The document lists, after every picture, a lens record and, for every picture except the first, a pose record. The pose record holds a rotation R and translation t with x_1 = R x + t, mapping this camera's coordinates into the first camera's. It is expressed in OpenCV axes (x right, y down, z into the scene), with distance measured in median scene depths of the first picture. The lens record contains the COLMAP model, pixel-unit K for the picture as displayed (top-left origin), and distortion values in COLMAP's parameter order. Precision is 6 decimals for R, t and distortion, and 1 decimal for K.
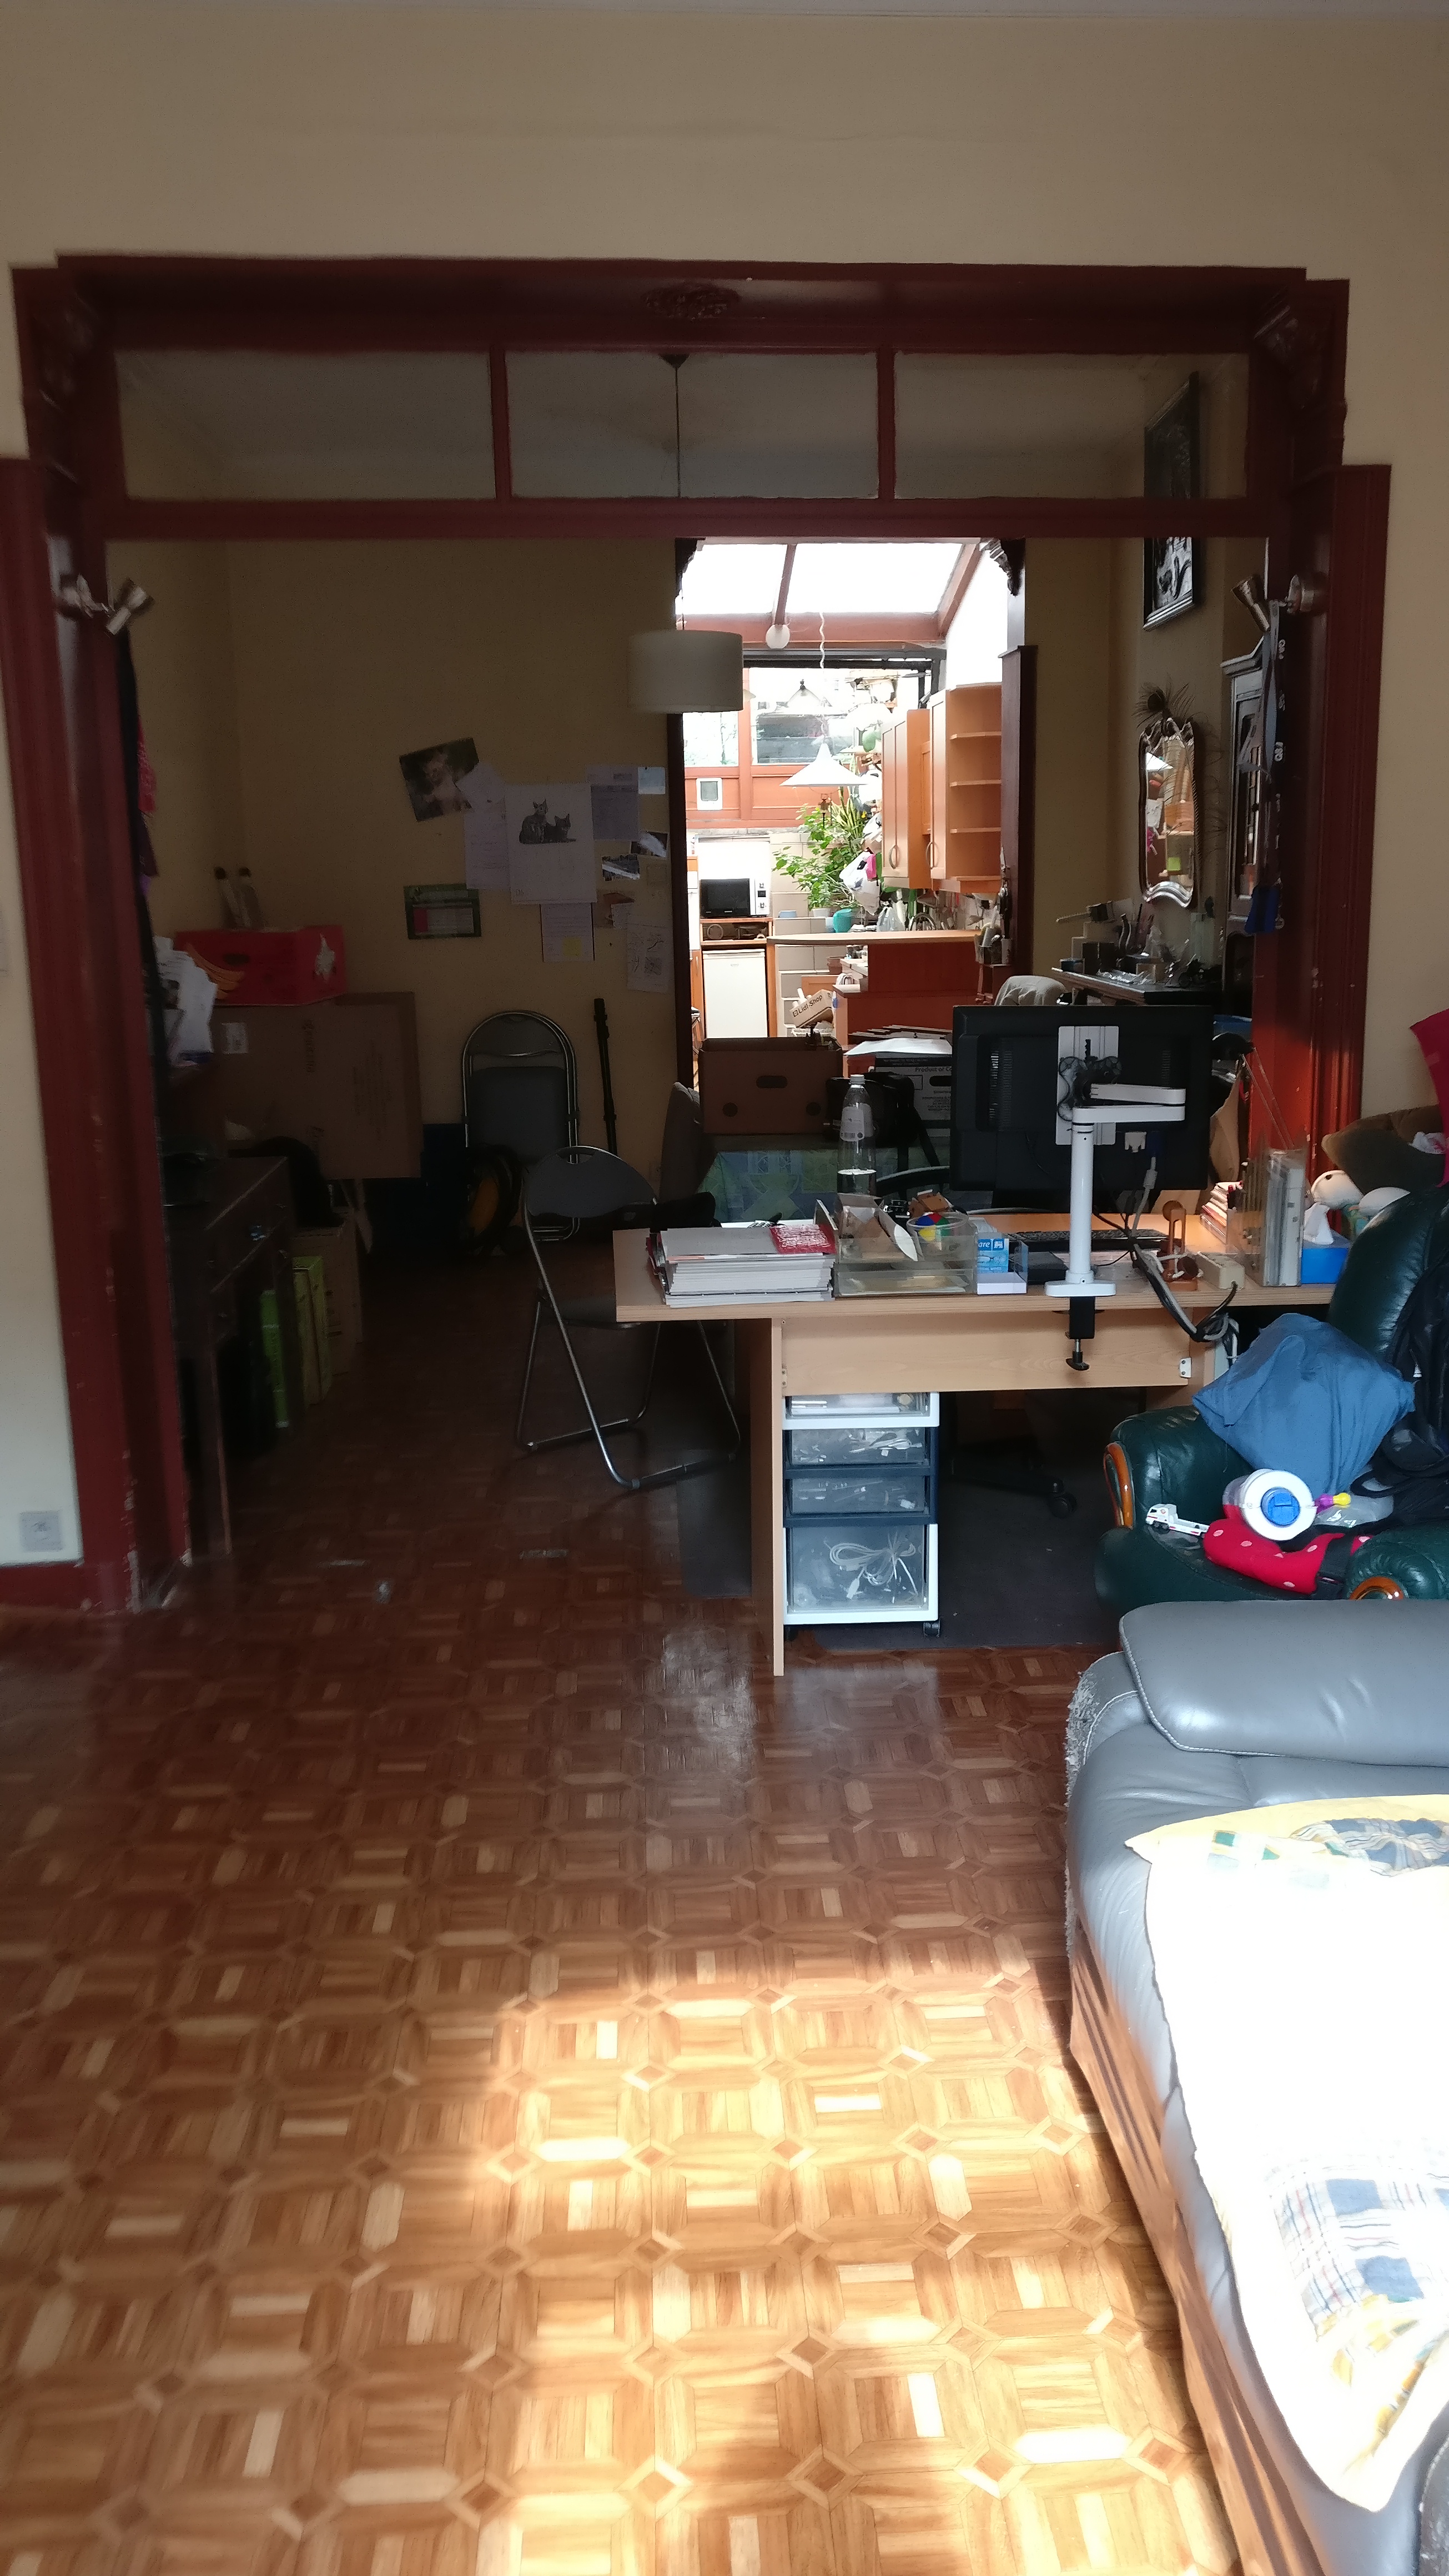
lens RADIAL K [[2090.1, 0, 734.4], [0, 2090.1, 1298.4], [0, 0, 1]] dist [0.014348, 0.002700]
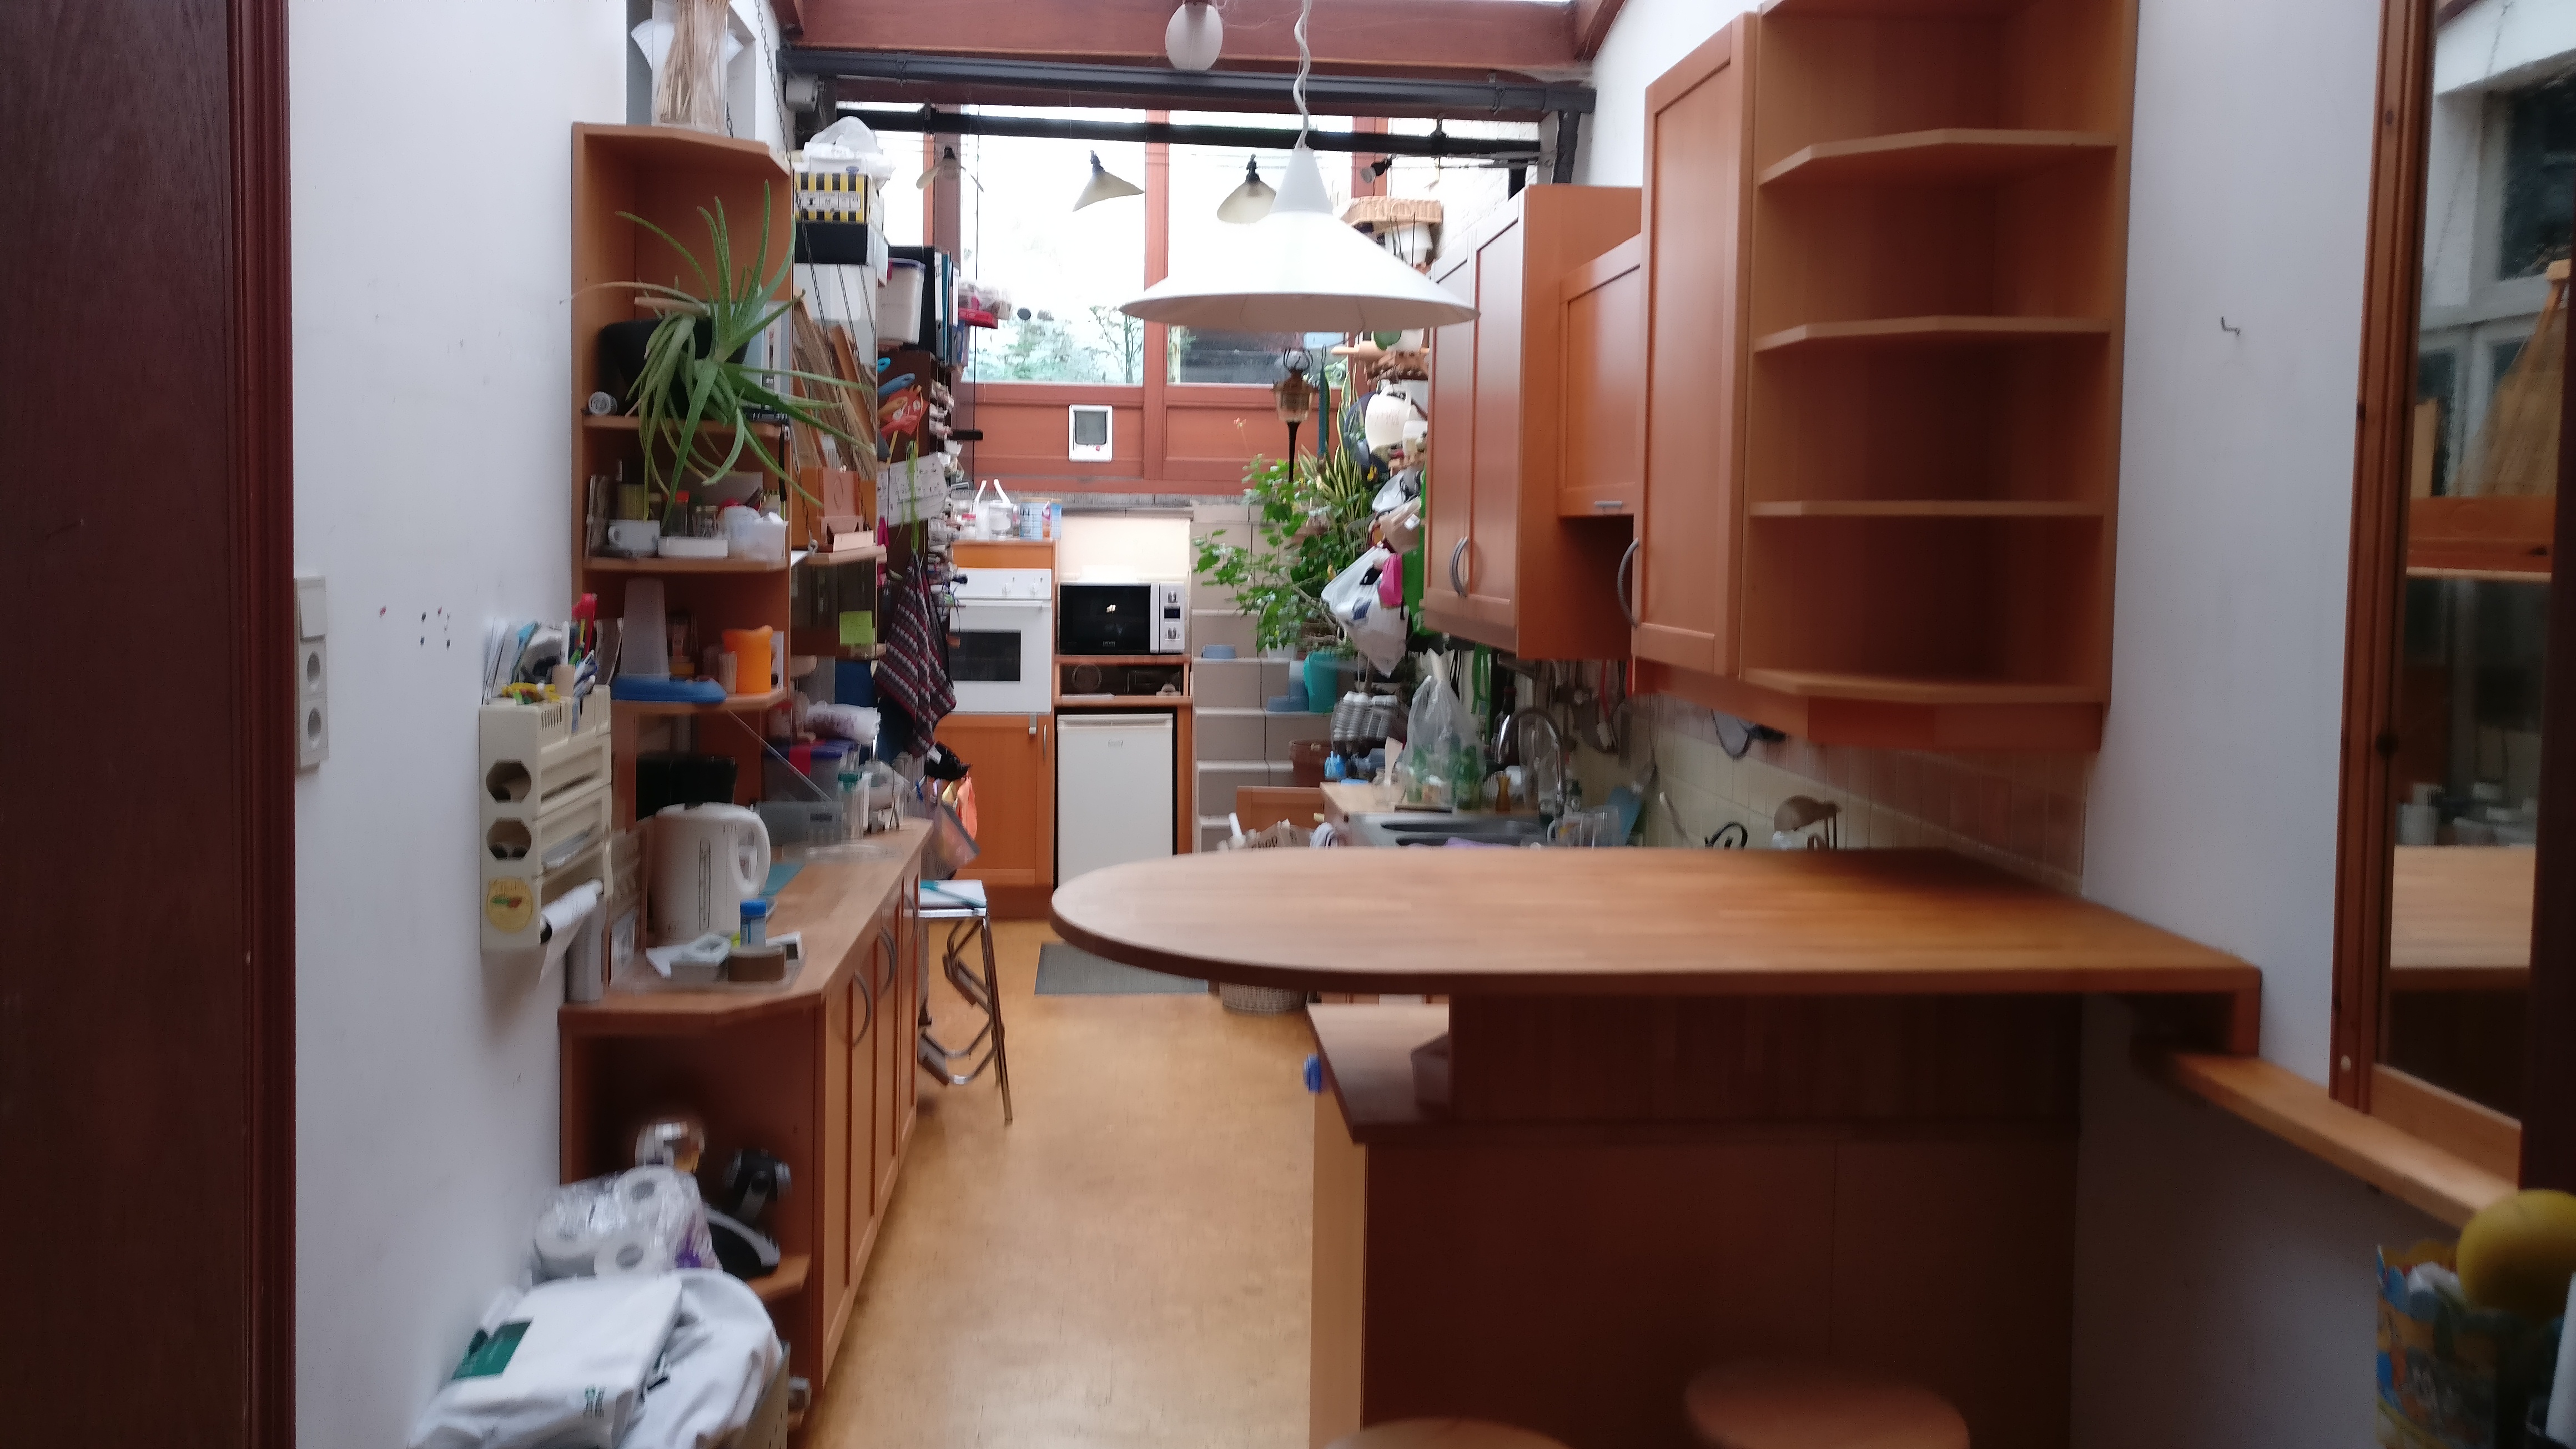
lens RADIAL K [[2090.1, 0, 1287.5], [0, 2090.1, 713.8], [0, 0, 1]] dist [0.014348, 0.002700]
pose [[0.998369, 0.032693, 0.046811, 0.019520], [-0.026757, 0.992139, -0.122244, -0.108860], [-0.050440, 0.120792, 0.991395, 0.495626]]
